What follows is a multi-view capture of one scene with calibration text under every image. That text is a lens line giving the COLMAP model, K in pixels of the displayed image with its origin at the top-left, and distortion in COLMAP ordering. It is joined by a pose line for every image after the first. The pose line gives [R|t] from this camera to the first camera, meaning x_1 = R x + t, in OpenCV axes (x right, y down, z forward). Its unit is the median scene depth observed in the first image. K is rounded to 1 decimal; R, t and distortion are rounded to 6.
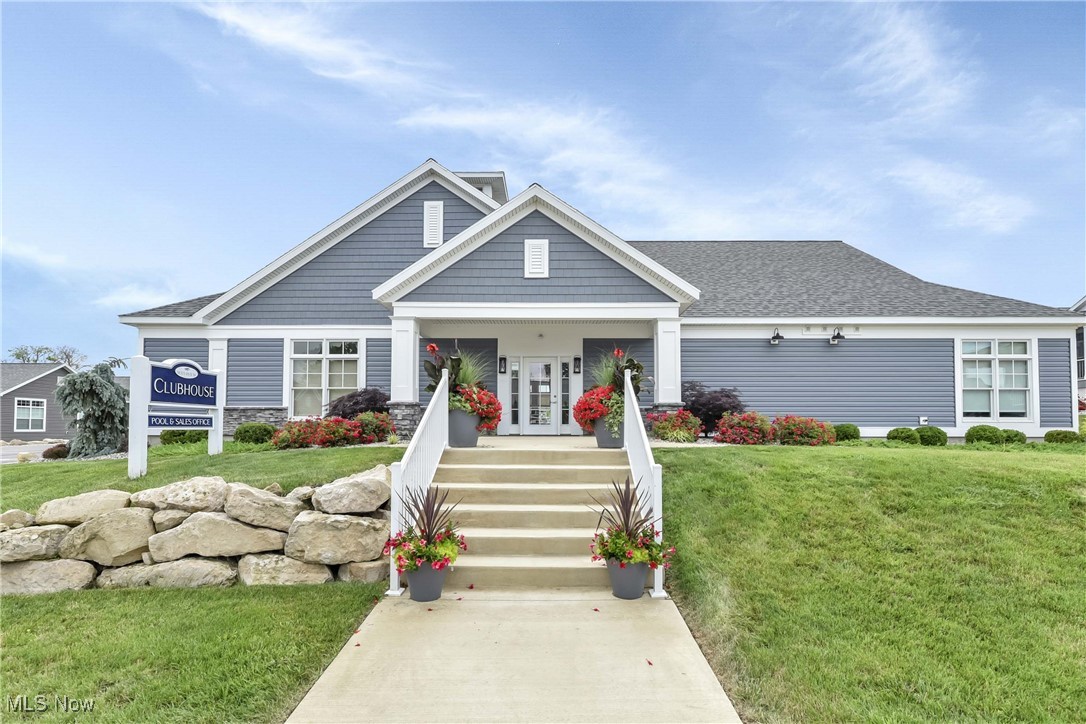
lens RADIAL K [[516.9, 0, 553.3], [0, 516.9, 411.6], [0, 0, 1]] dist [0.010895, 0.000343]
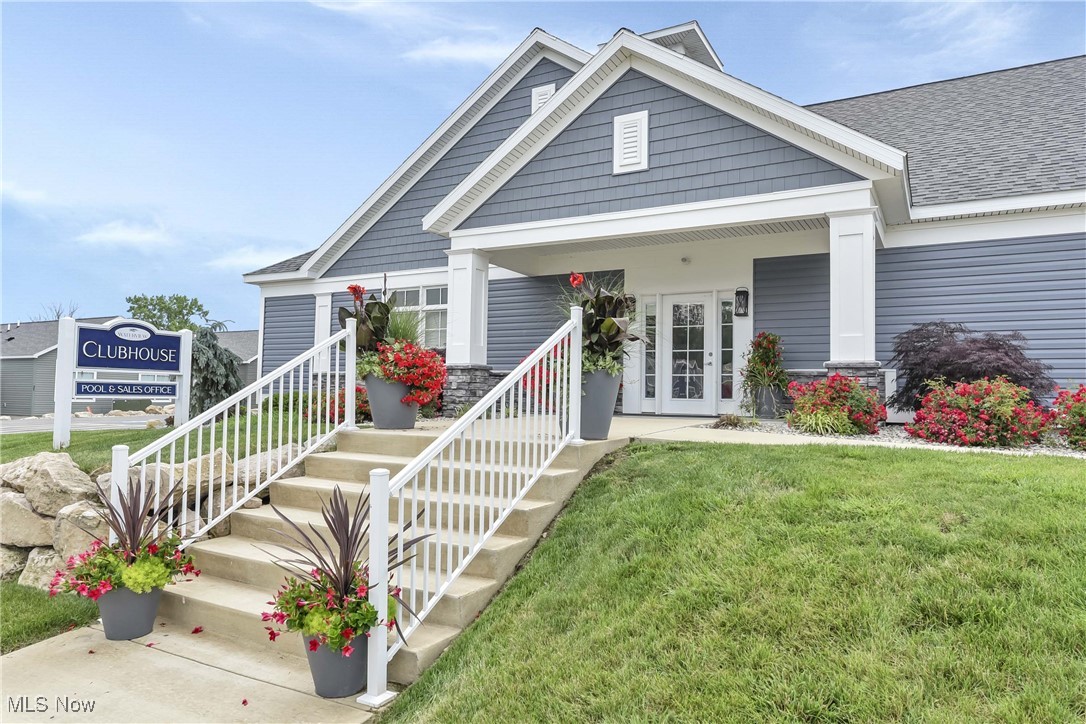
lens RADIAL K [[723.1, 0, 543.4], [0, 723.1, 361.6], [0, 0, 1]] dist [0.007415, 0.002817]
pose [[0.873183, -0.010877, -0.487271, 0.312215], [-0.000699, 0.999722, -0.023568, 0.000378], [0.487392, 0.020920, 0.872933, 0.159688]]
